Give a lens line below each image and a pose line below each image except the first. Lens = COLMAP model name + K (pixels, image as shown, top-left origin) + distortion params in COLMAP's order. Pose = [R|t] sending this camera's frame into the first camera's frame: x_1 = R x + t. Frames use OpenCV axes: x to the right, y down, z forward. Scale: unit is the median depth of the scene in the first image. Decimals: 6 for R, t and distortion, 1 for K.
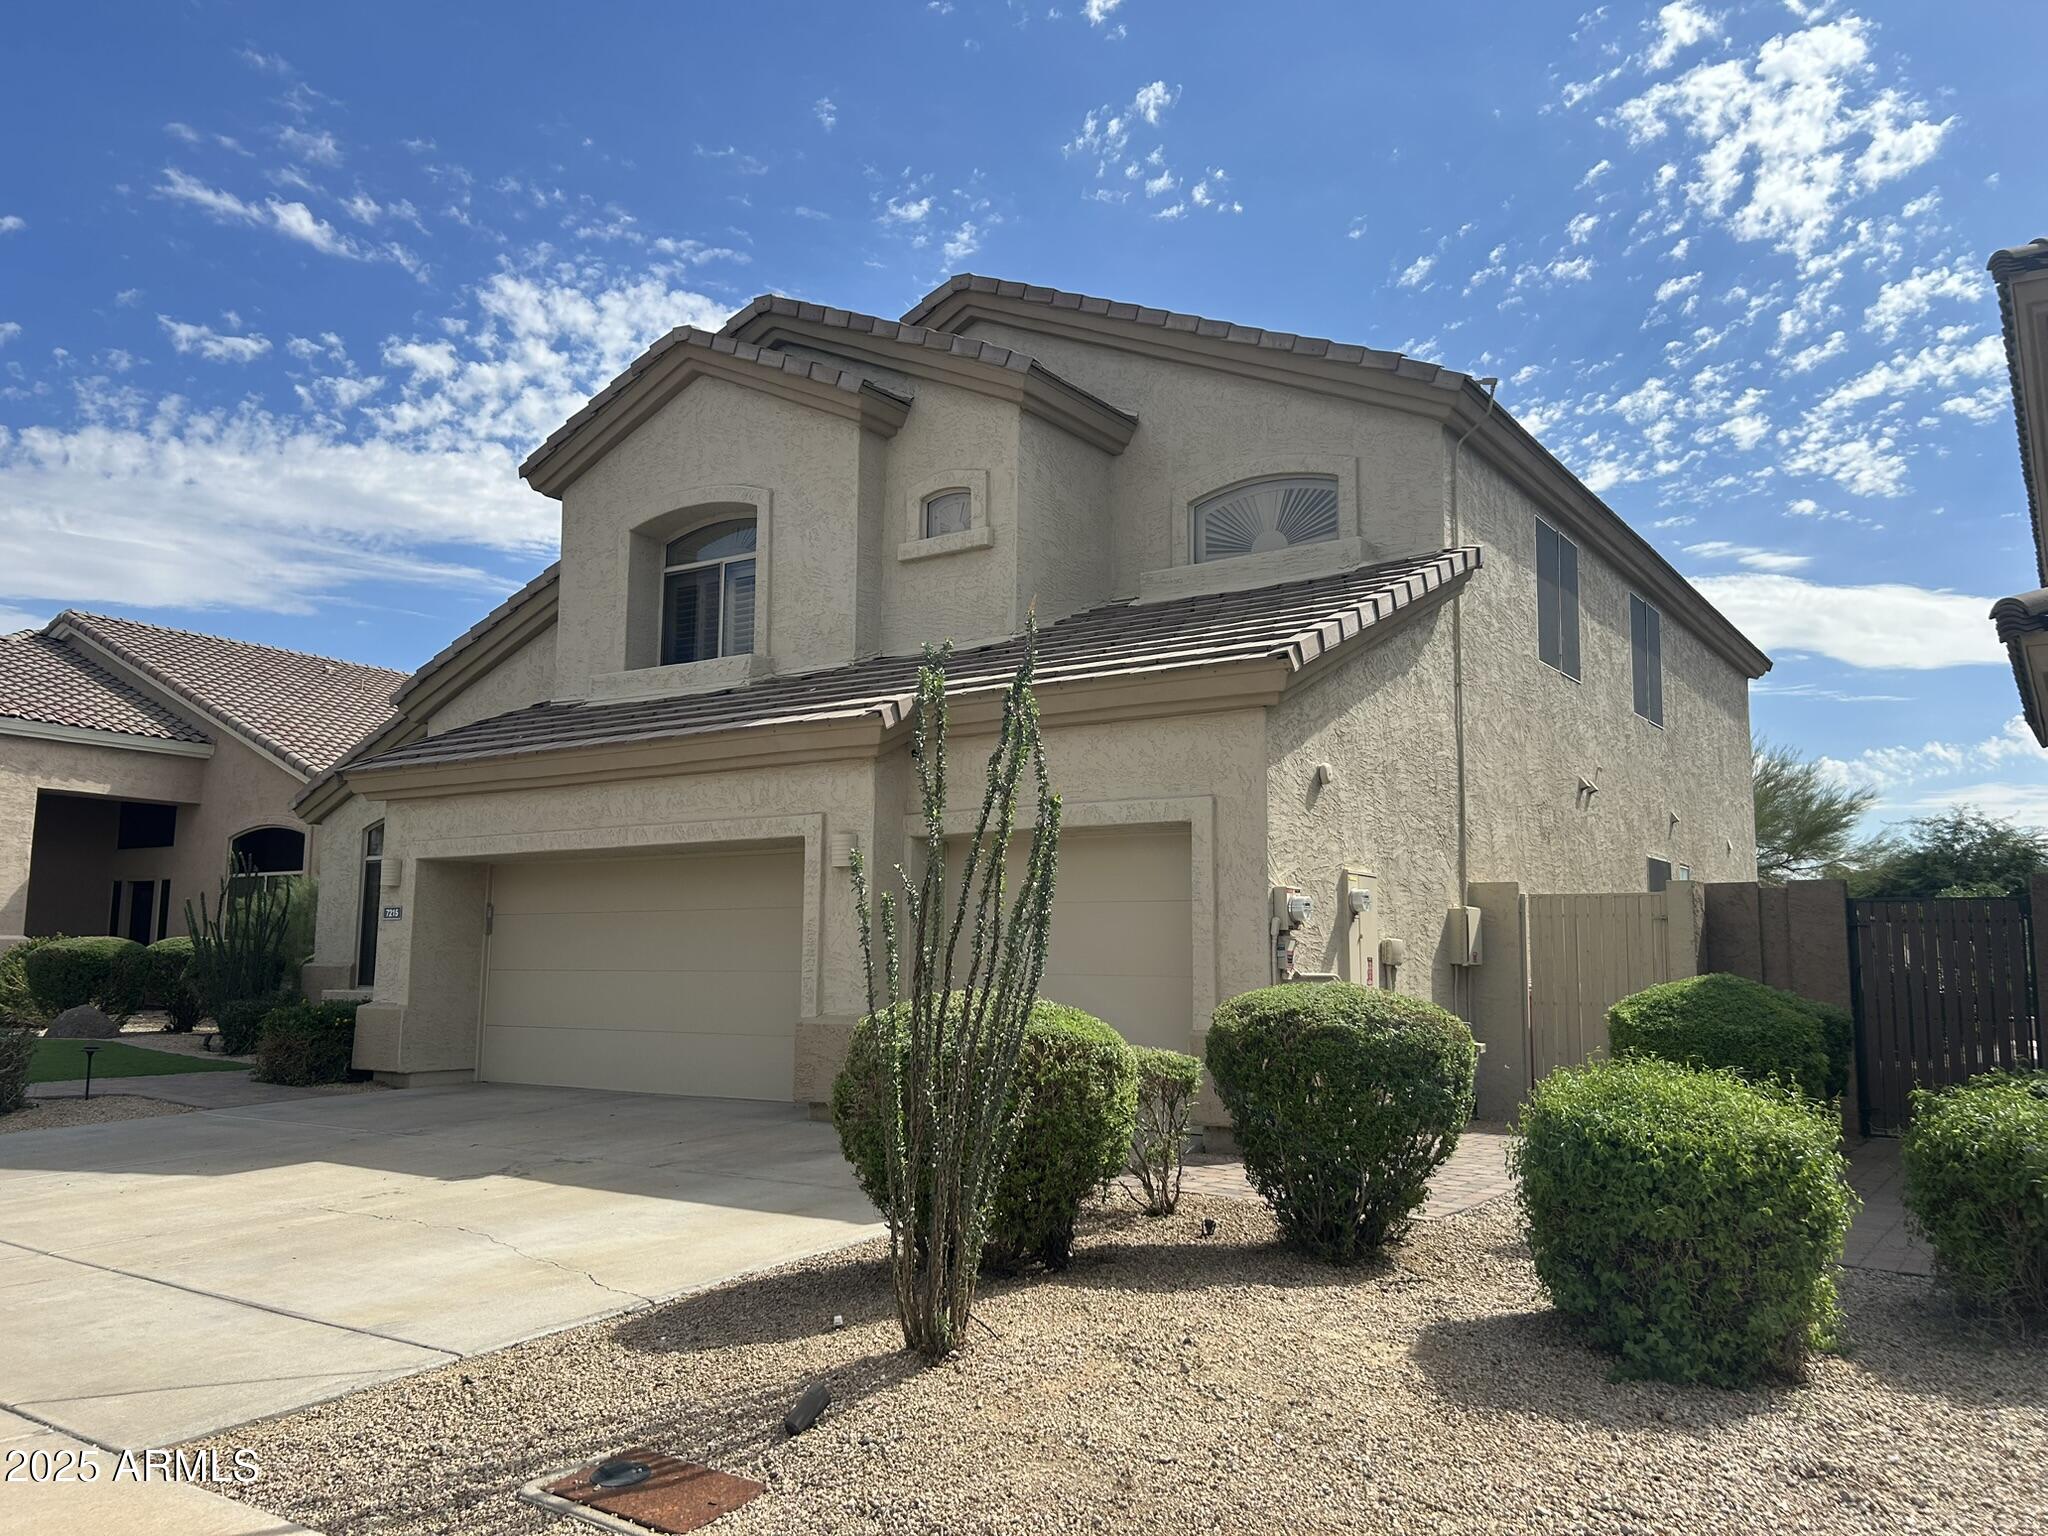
lens RADIAL K [[1559.4, 0, 1024.0], [0, 1559.4, 768.0], [0, 0, 1]] dist [0.042328, -0.000026]
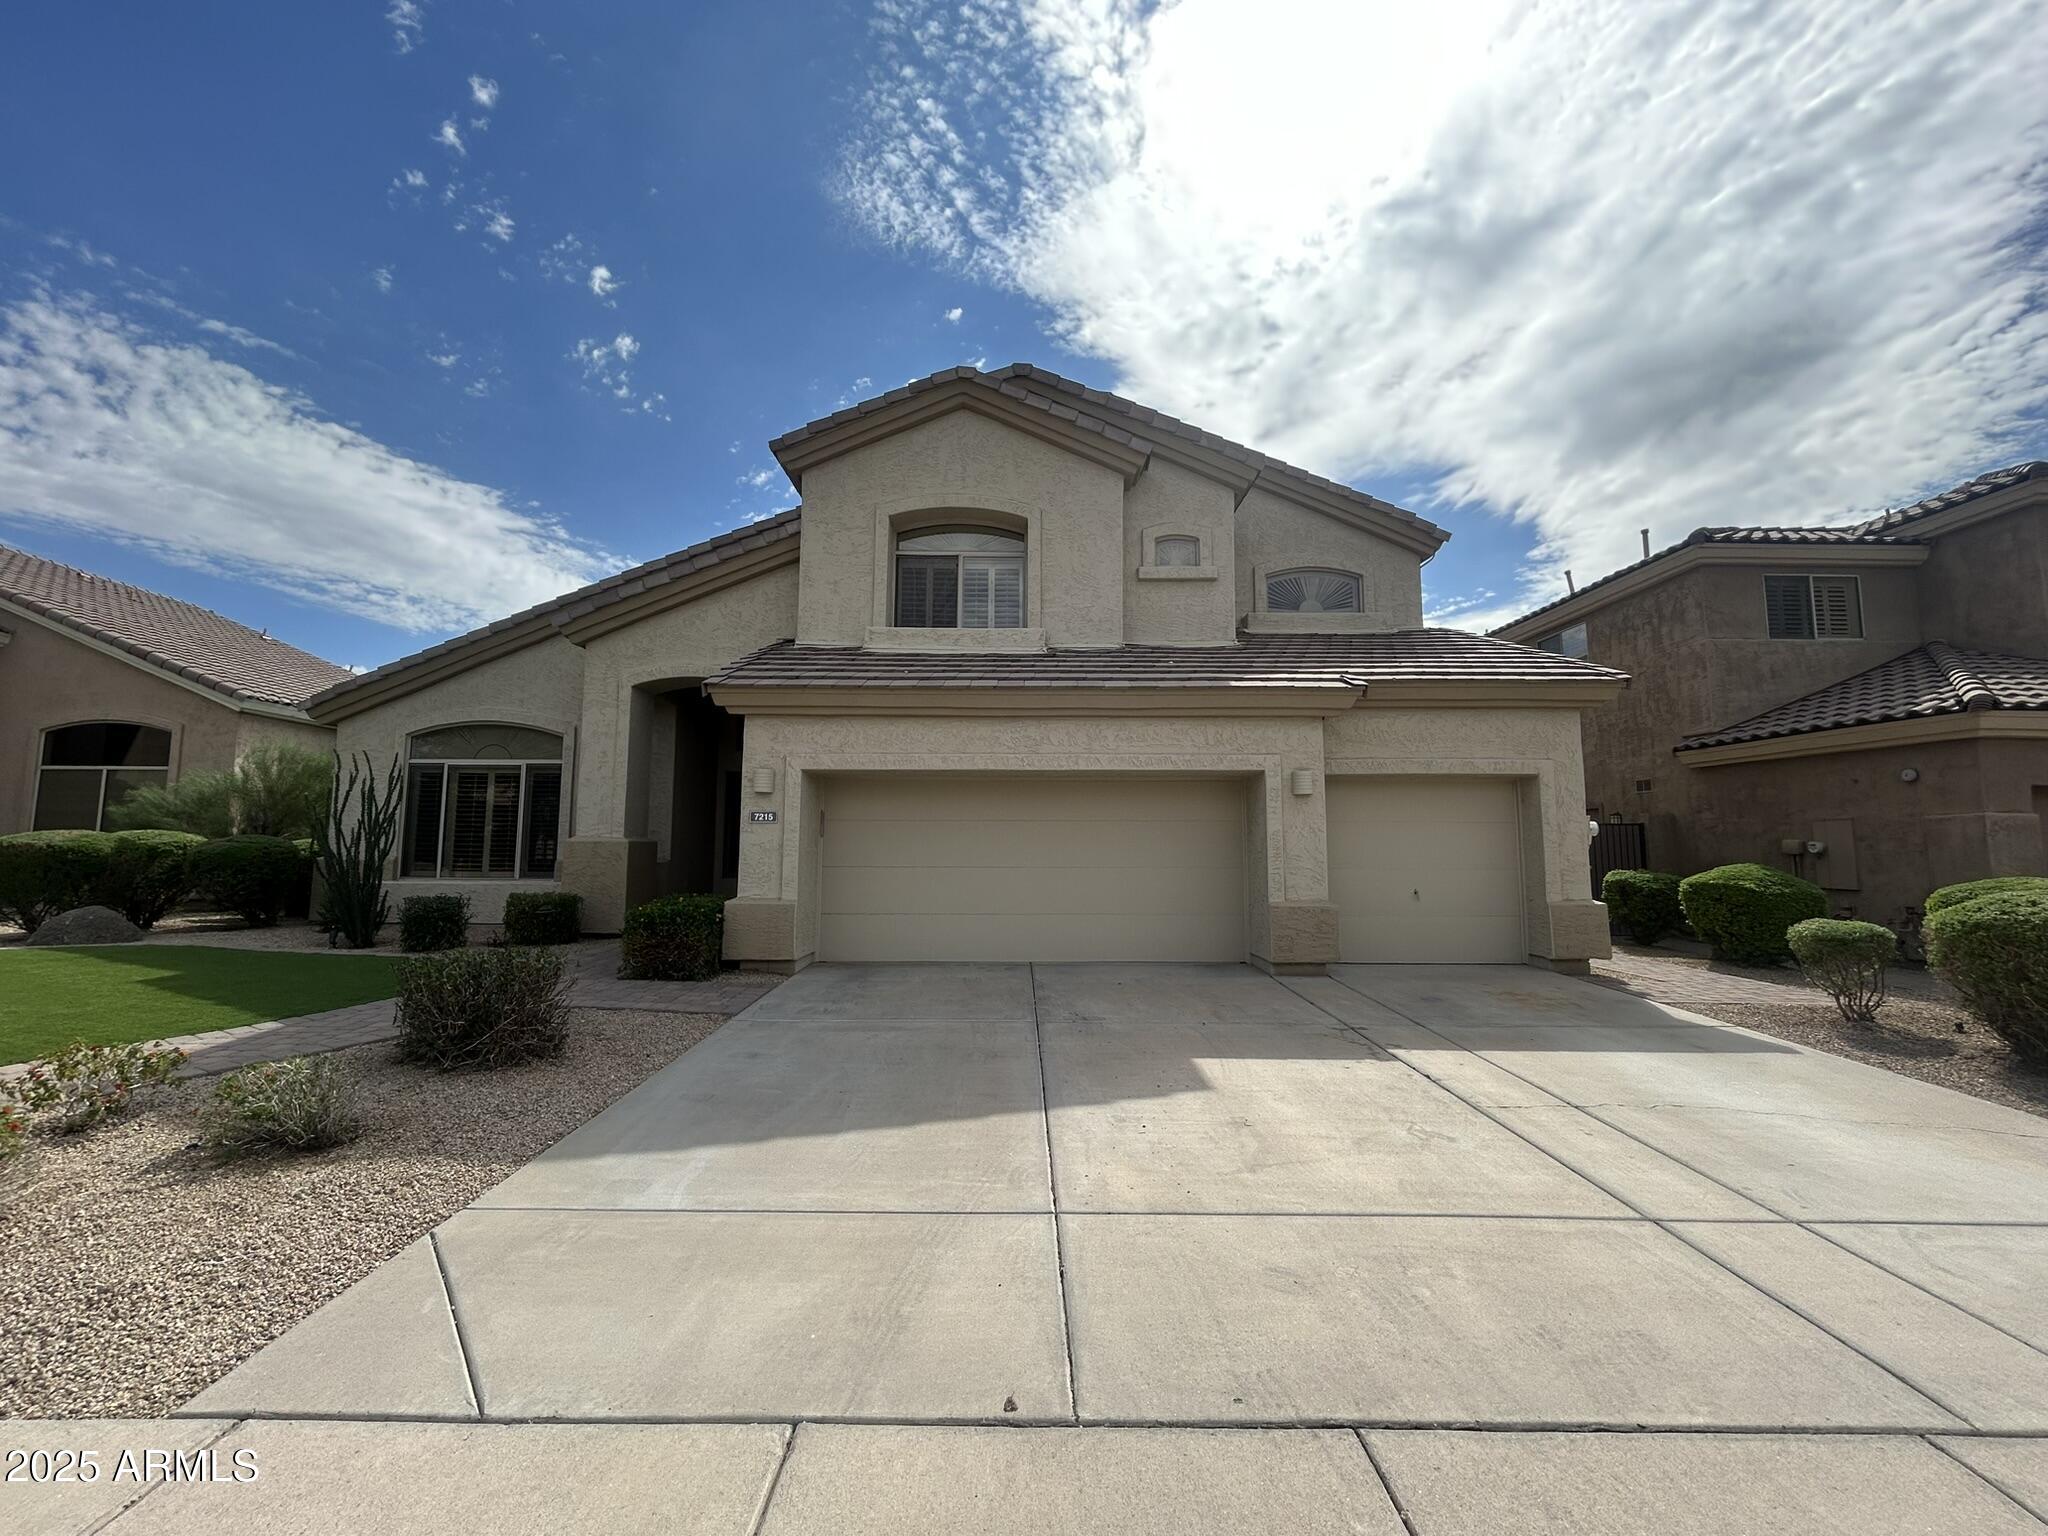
lens RADIAL K [[760.2, 0, 1024.0], [0, 760.2, 768.0], [0, 0, 1]] dist [0.000731, 0.000121]
pose [[0.829493, 0.042742, 0.556879, -0.552507], [-0.069245, 0.997245, 0.026602, 0.031077], [-0.554208, -0.060627, 0.830167, 0.462942]]
